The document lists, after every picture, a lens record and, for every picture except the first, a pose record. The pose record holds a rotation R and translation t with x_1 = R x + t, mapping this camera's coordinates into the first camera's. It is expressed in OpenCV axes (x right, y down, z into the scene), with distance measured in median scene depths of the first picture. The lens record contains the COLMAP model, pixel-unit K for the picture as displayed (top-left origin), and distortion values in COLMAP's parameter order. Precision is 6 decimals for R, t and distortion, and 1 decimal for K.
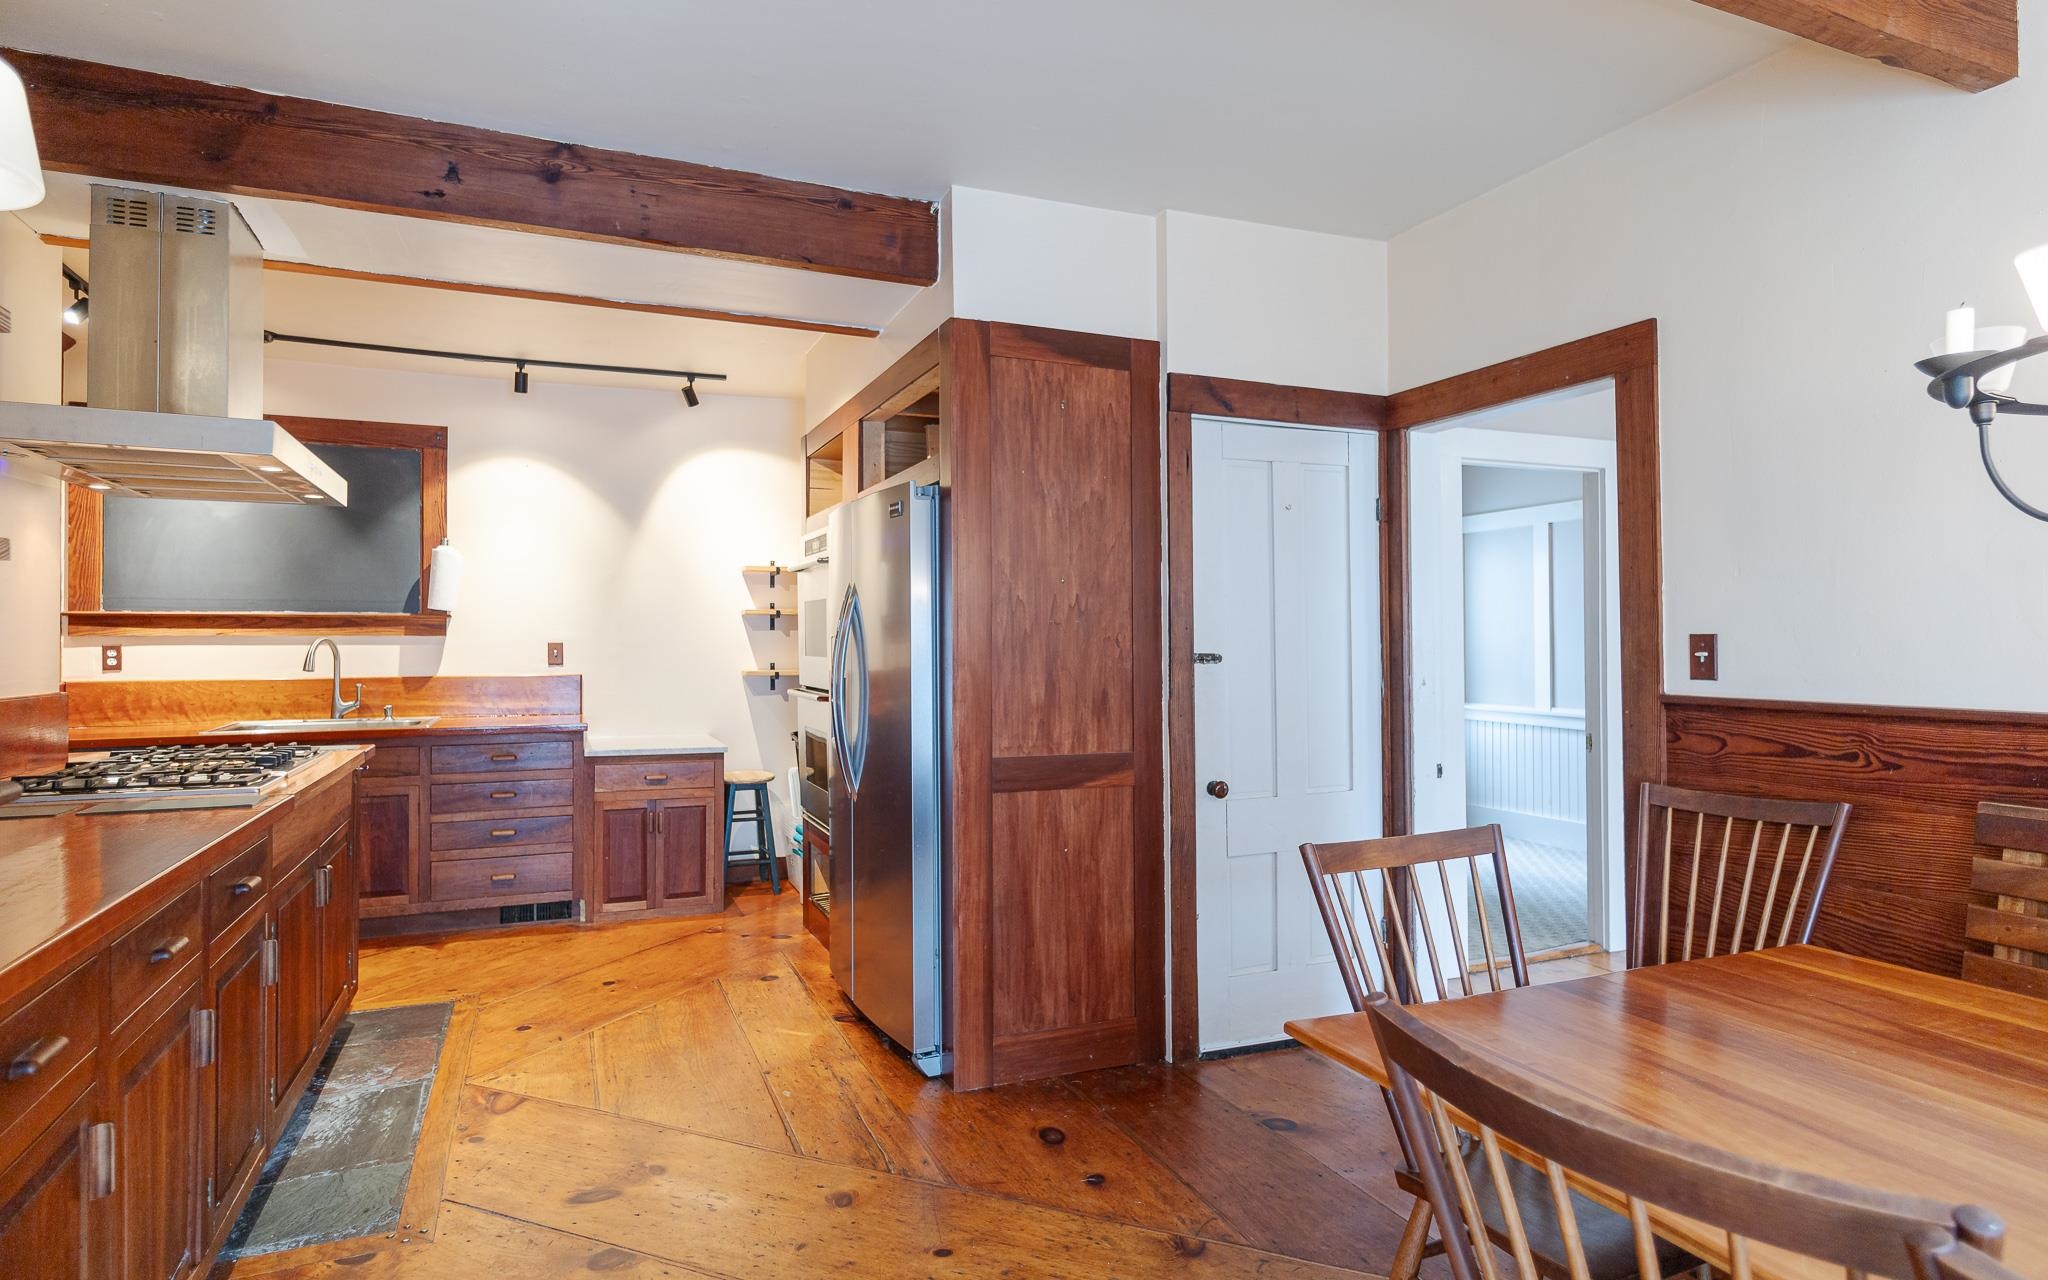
lens RADIAL K [[1083.9, 0, 976.6], [0, 1083.9, 617.6], [0, 0, 1]] dist [0.002721, -0.001000]
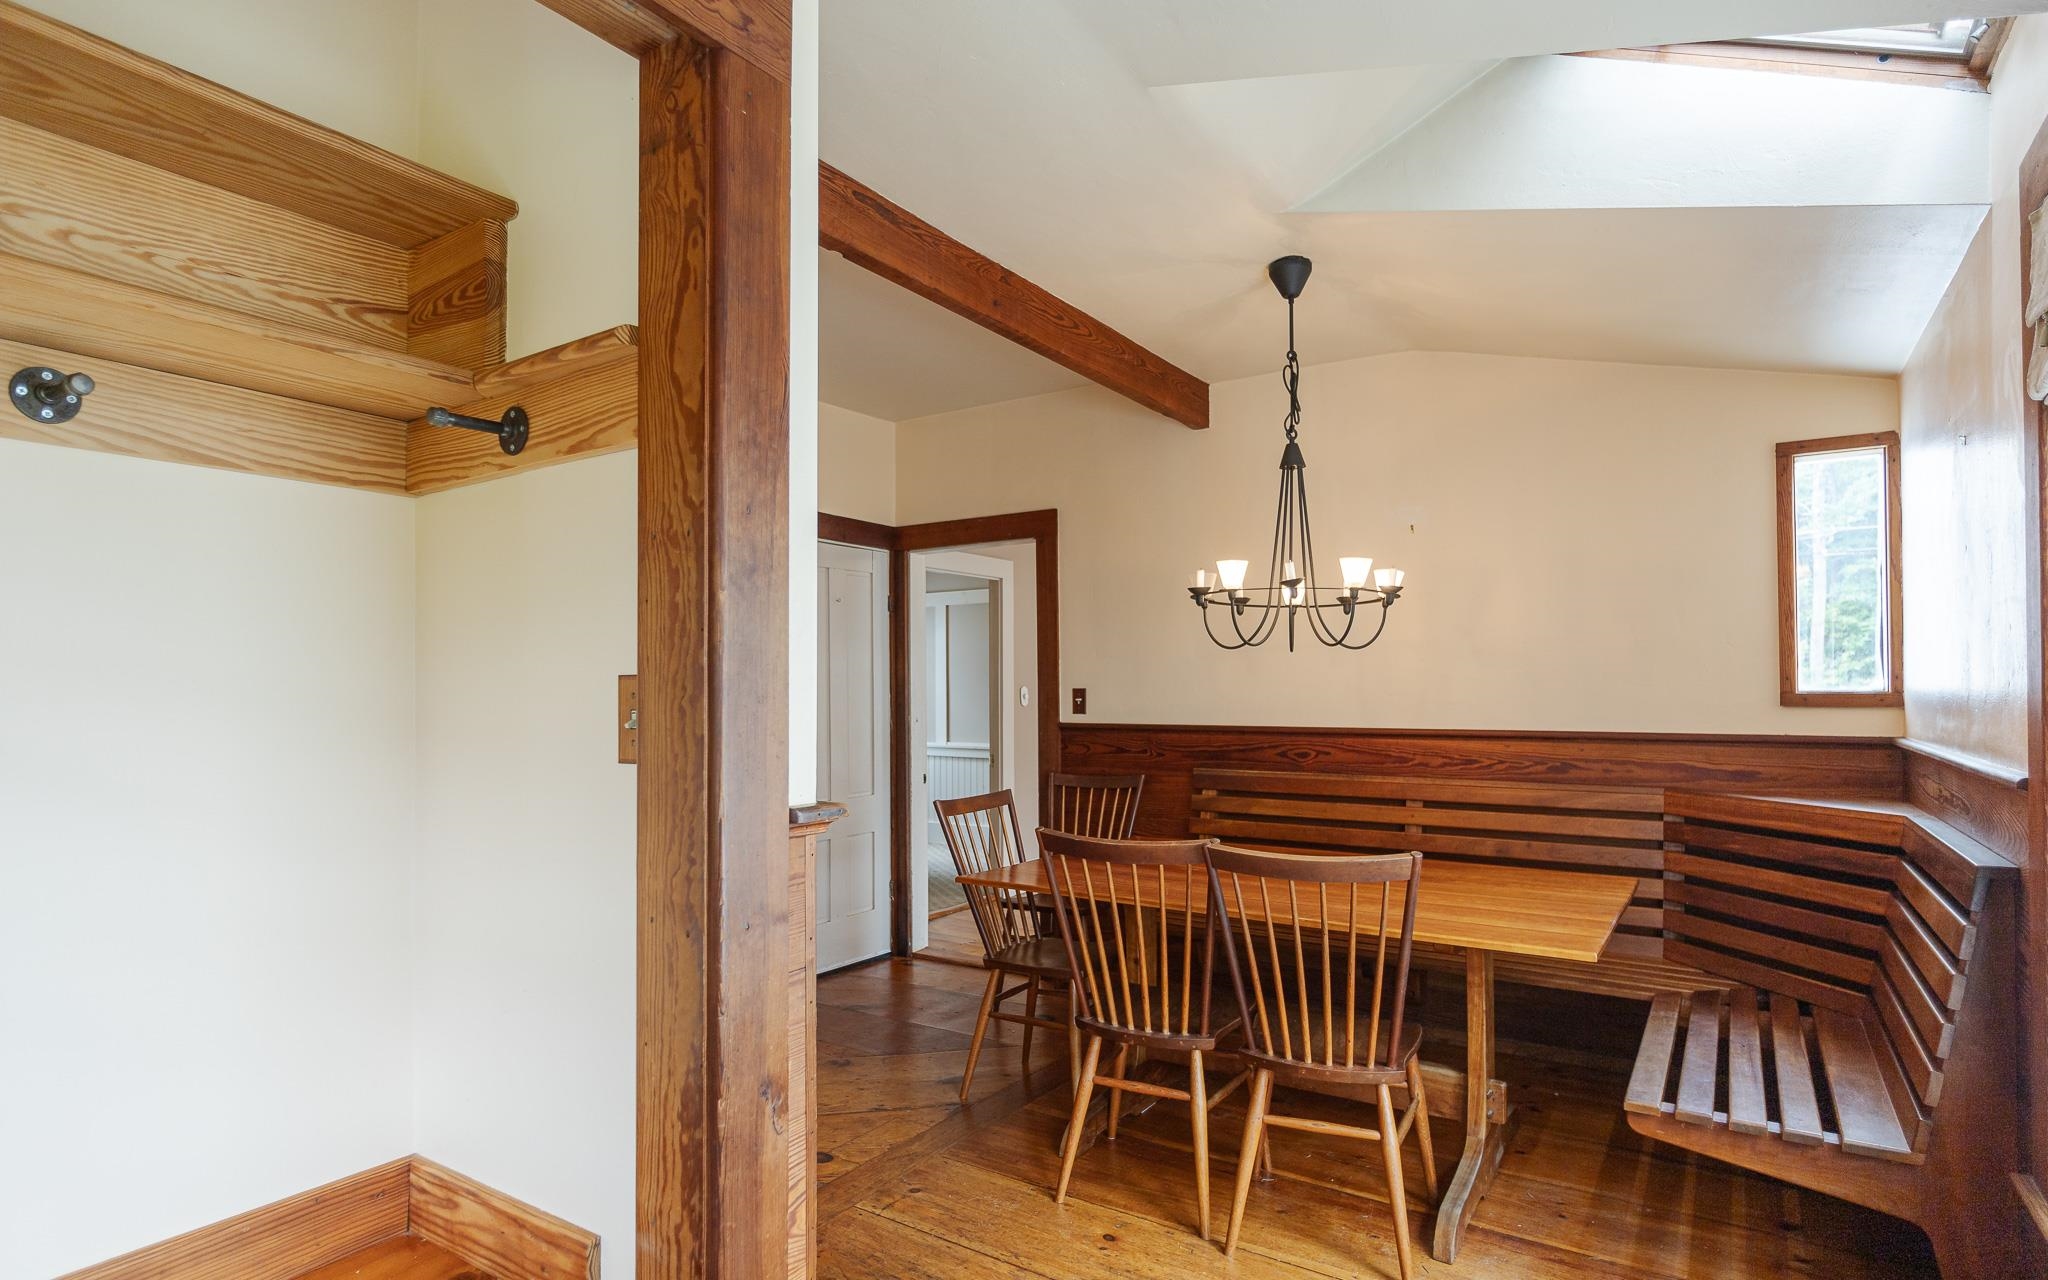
lens RADIAL K [[1083.9, 0, 1018.5], [0, 1083.9, 656.3], [0, 0, 1]] dist [0.002721, -0.001000]
pose [[0.821737, 0.016144, 0.569638, -0.443818], [-0.008845, 0.999840, -0.015575, -0.009056], [-0.569798, 0.007760, 0.821748, -0.426072]]
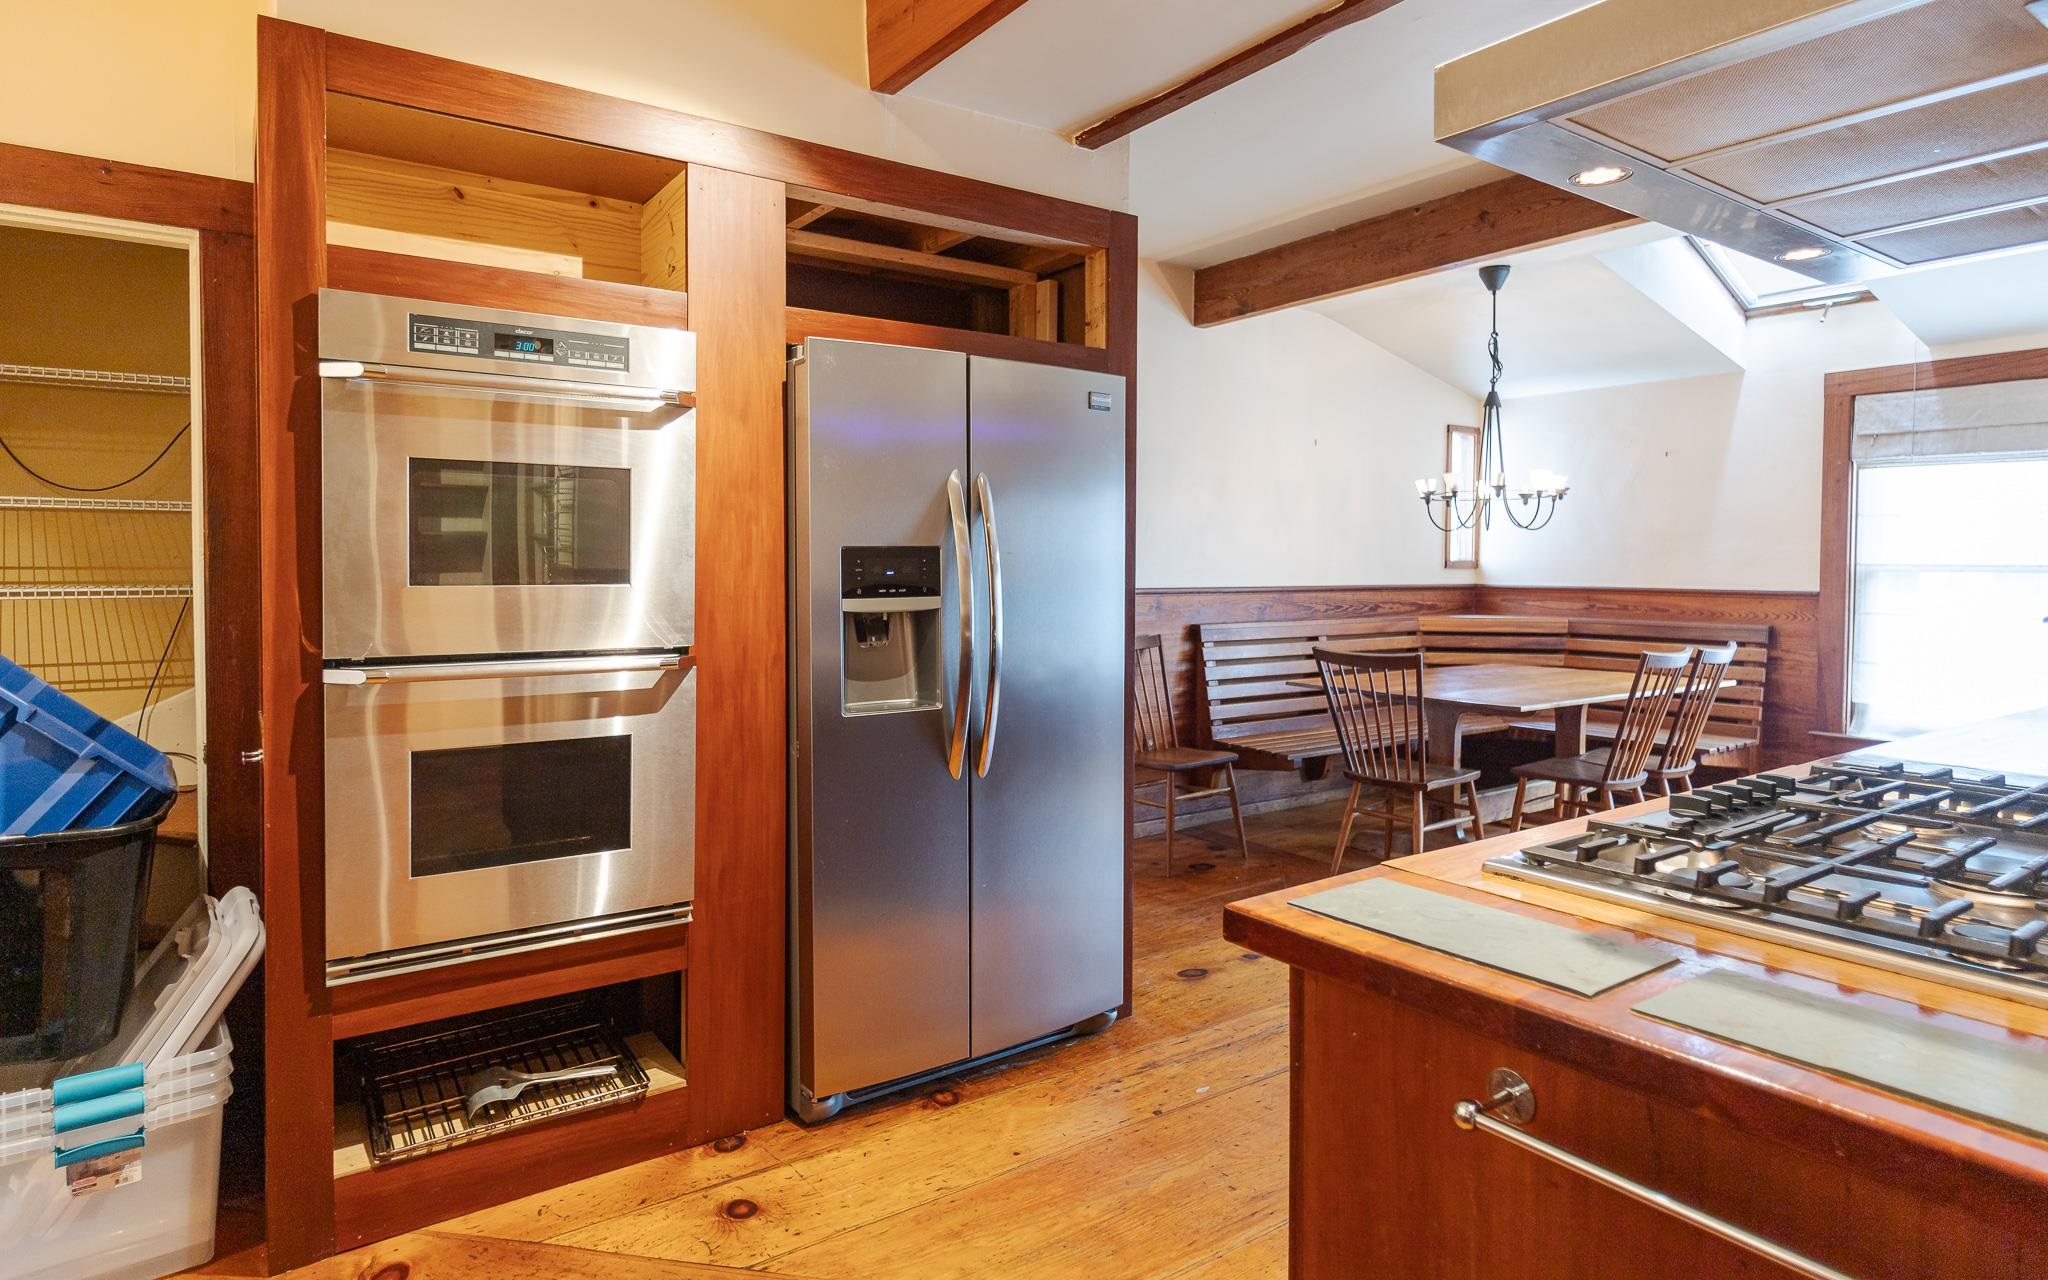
lens RADIAL K [[1083.9, 0, 992.5], [0, 1083.9, 586.3], [0, 0, 1]] dist [0.002721, -0.001000]
pose [[-0.208507, -0.024200, 0.977721, -1.091914], [-0.023412, 0.999531, 0.019747, 0.038121], [-0.977741, -0.018773, -0.208976, 1.576348]]
